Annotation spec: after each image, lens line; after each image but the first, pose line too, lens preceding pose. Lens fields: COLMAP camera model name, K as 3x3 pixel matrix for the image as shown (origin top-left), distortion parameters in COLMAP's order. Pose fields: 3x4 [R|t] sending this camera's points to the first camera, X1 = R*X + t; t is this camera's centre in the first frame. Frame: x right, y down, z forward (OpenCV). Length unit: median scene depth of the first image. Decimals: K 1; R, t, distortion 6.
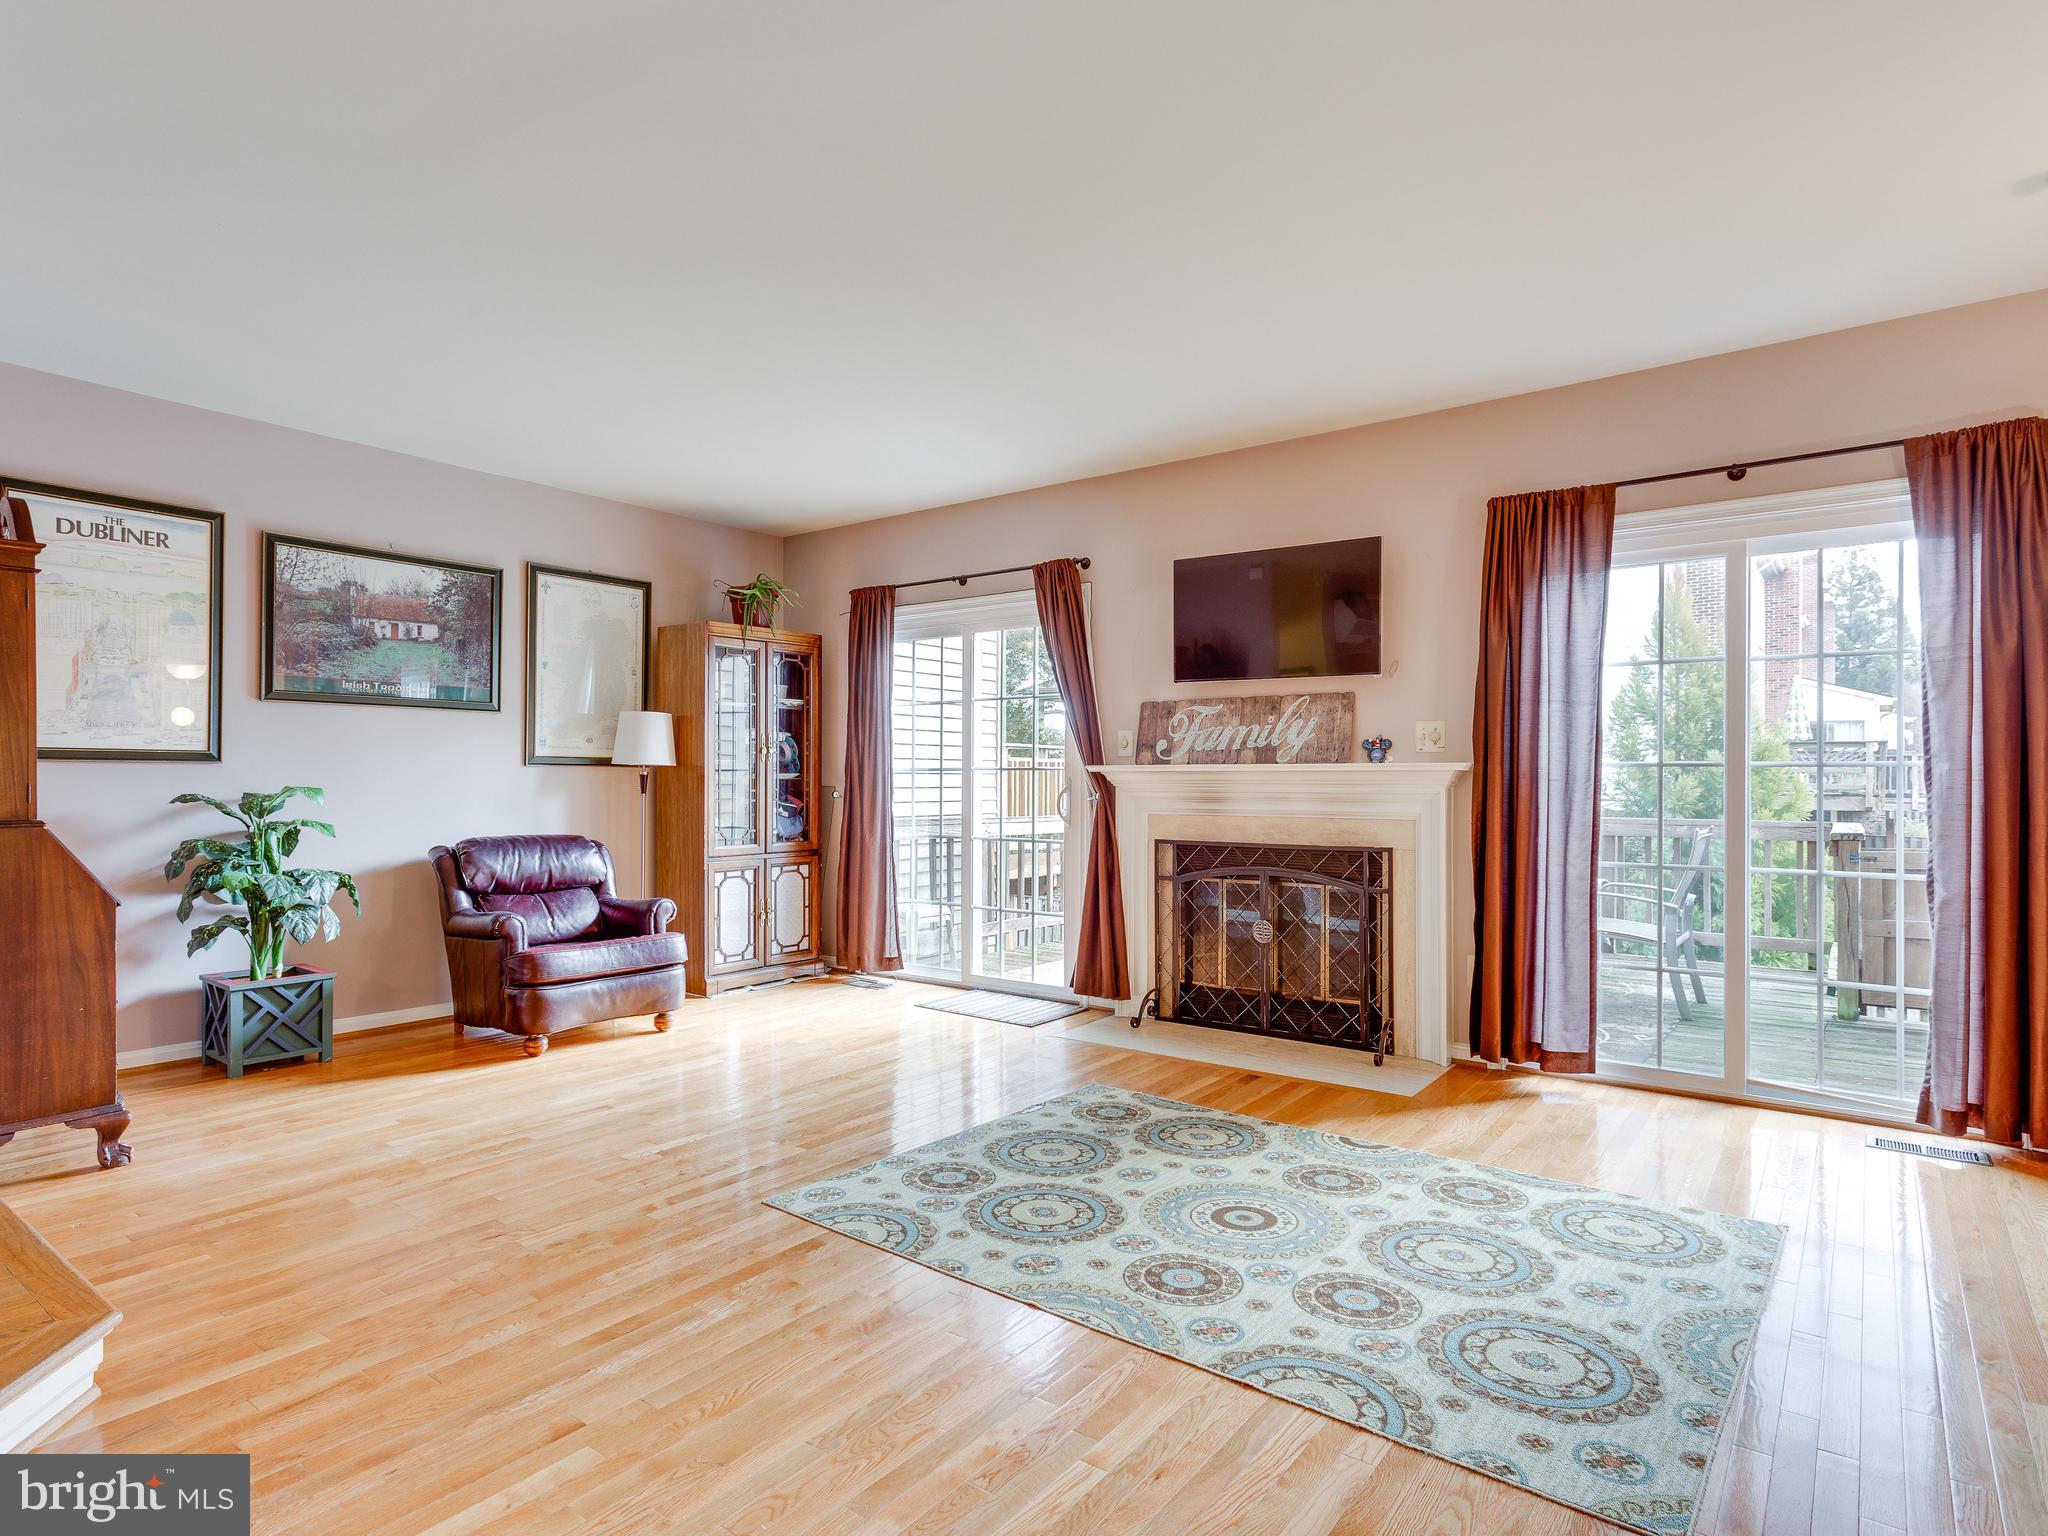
lens RADIAL K [[1125.8, 0, 1024.0], [0, 1125.8, 768.0], [0, 0, 1]] dist [0.003037, 0.000505]
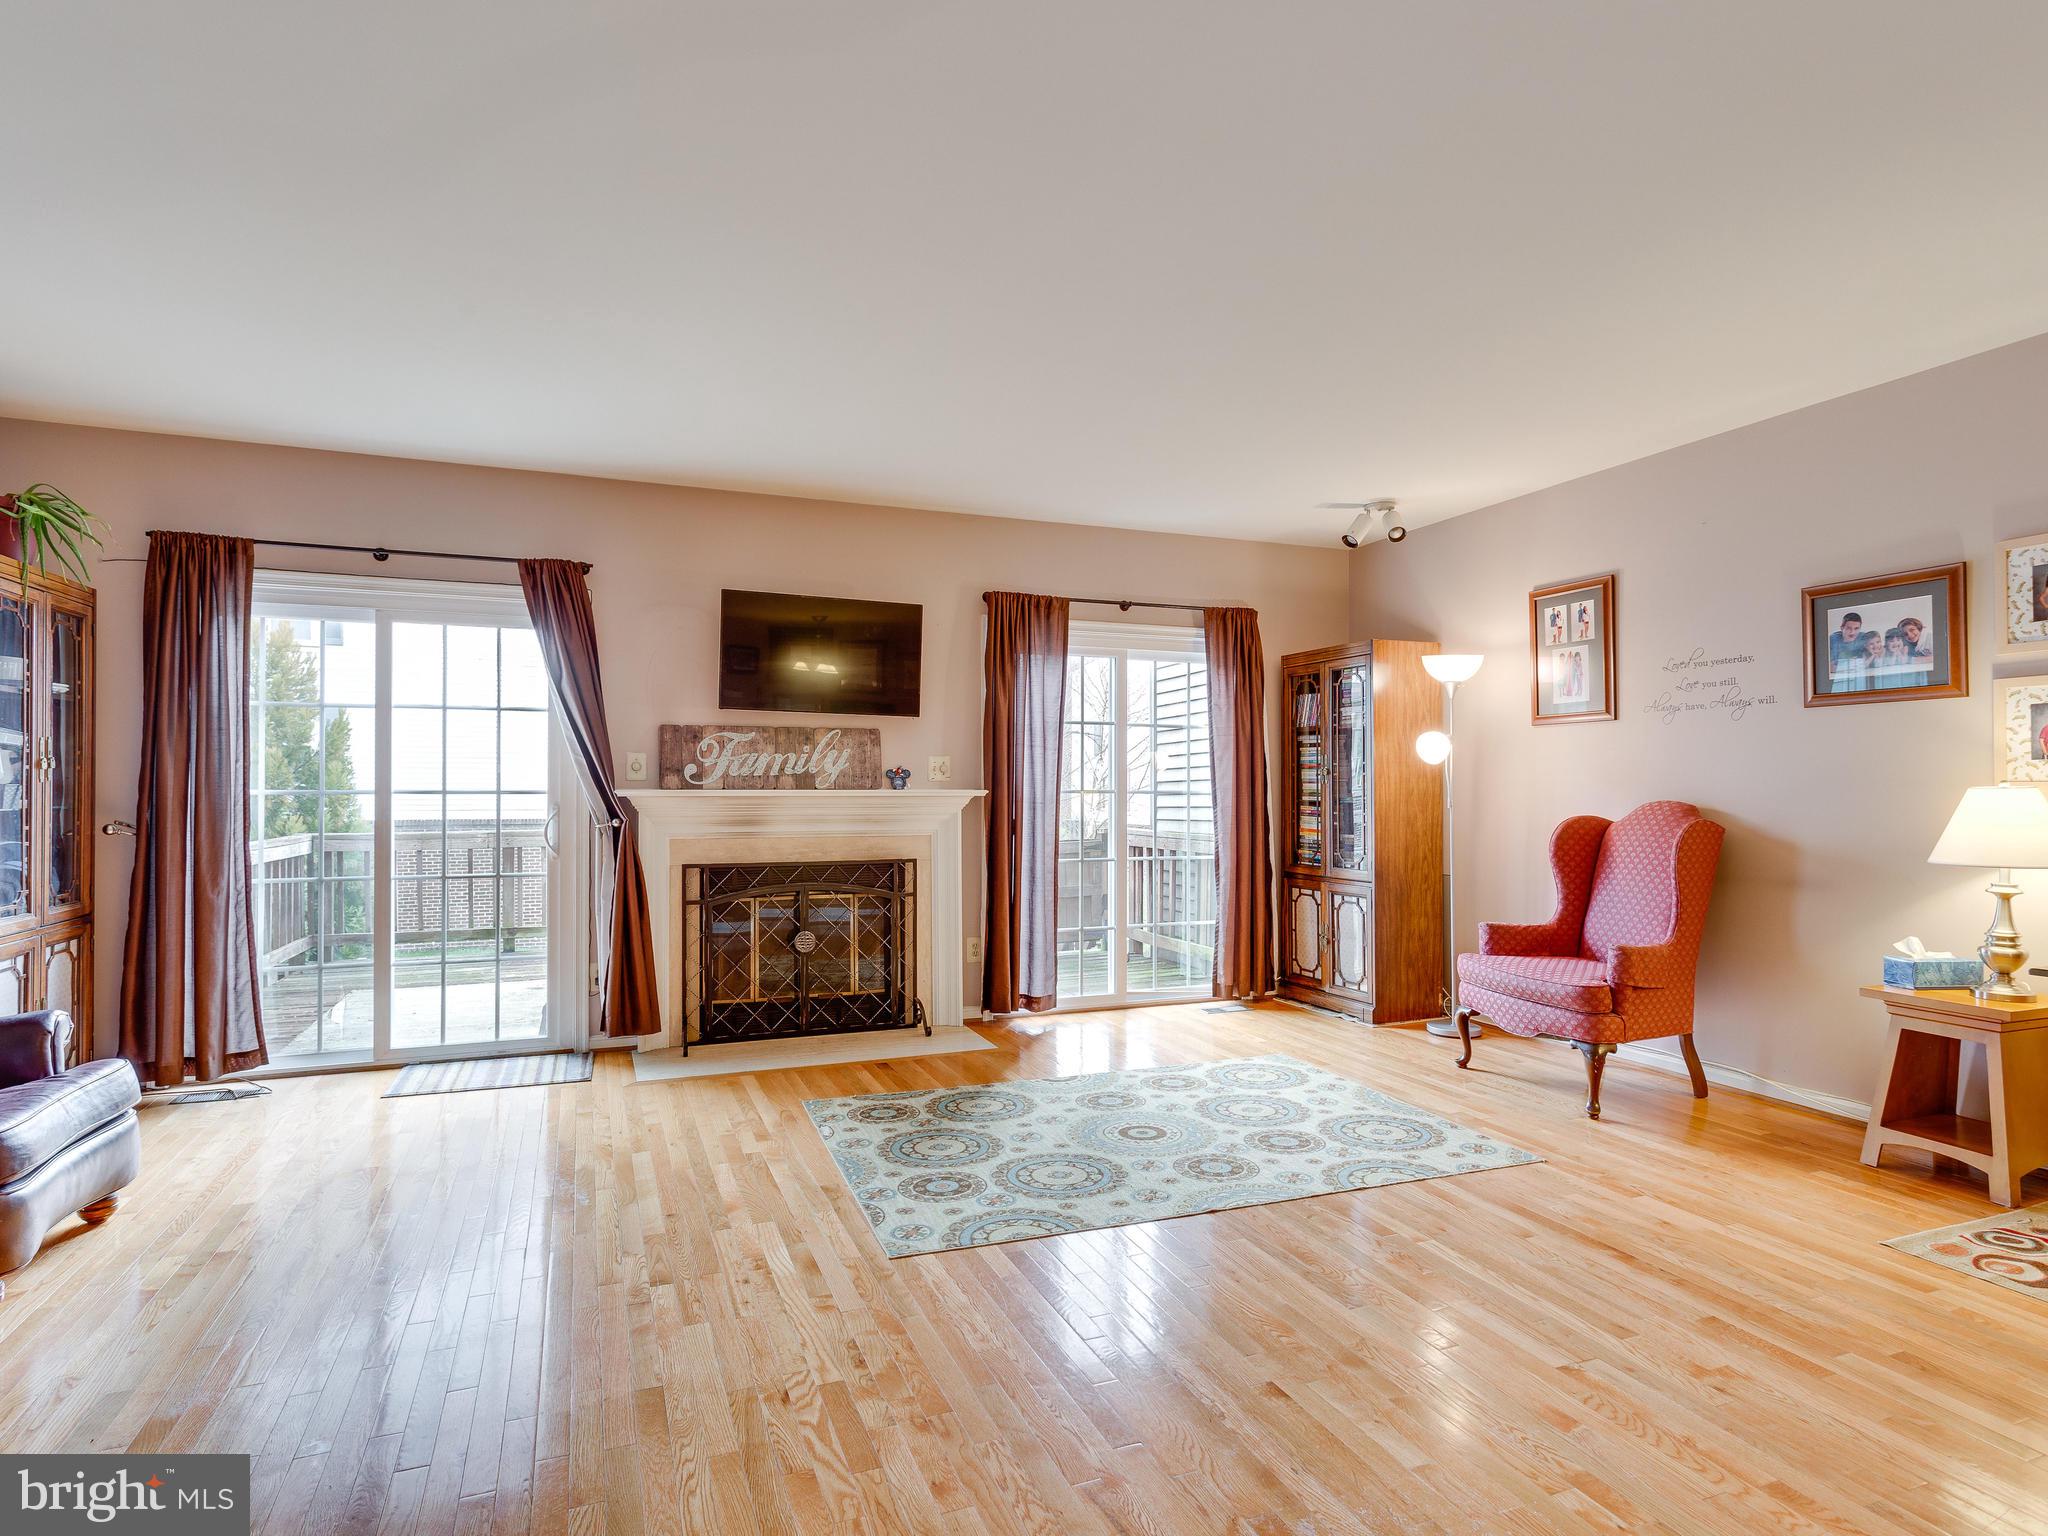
lens RADIAL K [[1125.8, 0, 1024.0], [0, 1125.8, 768.0], [0, 0, 1]] dist [0.003037, 0.000505]
pose [[0.510345, 0.012696, 0.859876, -0.822154], [-0.010271, 0.999910, -0.008667, -0.022618], [-0.859908, -0.004408, 0.510429, 0.333521]]
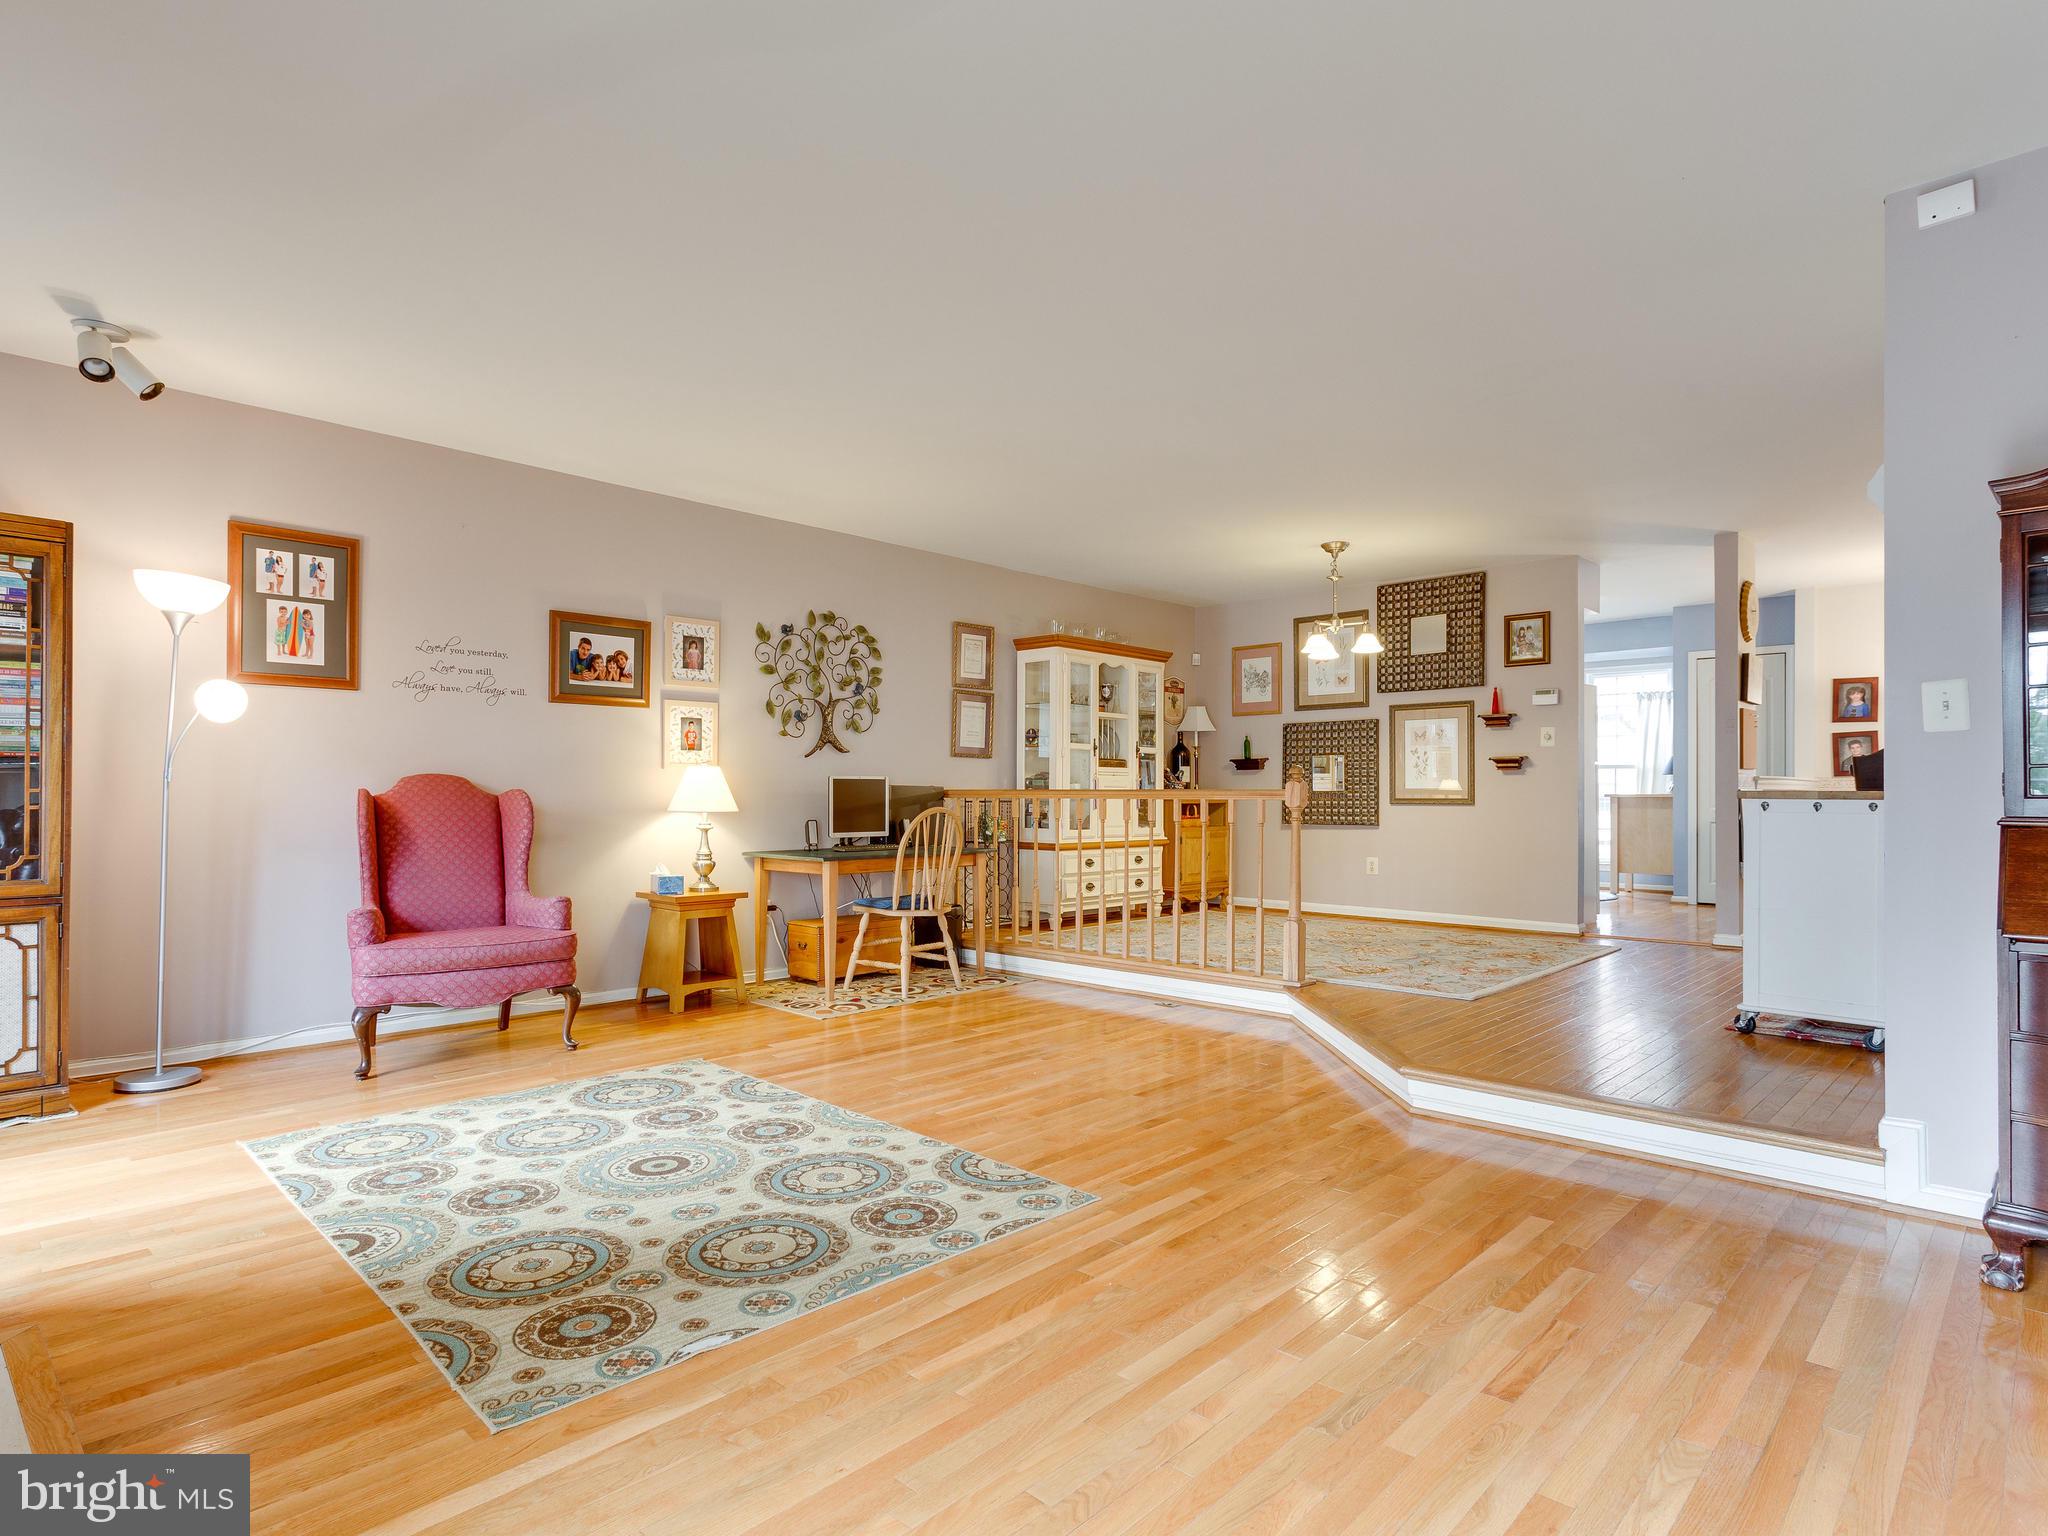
lens RADIAL K [[1108.1, 0, 1060.4], [0, 1108.1, 778.4], [0, 0, 1]] dist [0.000440, 0.000154]
pose [[-0.997094, 0.000534, 0.076177, -0.220776], [-0.001579, 0.999616, -0.027669, 0.036120], [-0.076163, -0.027709, -0.996710, 1.612218]]
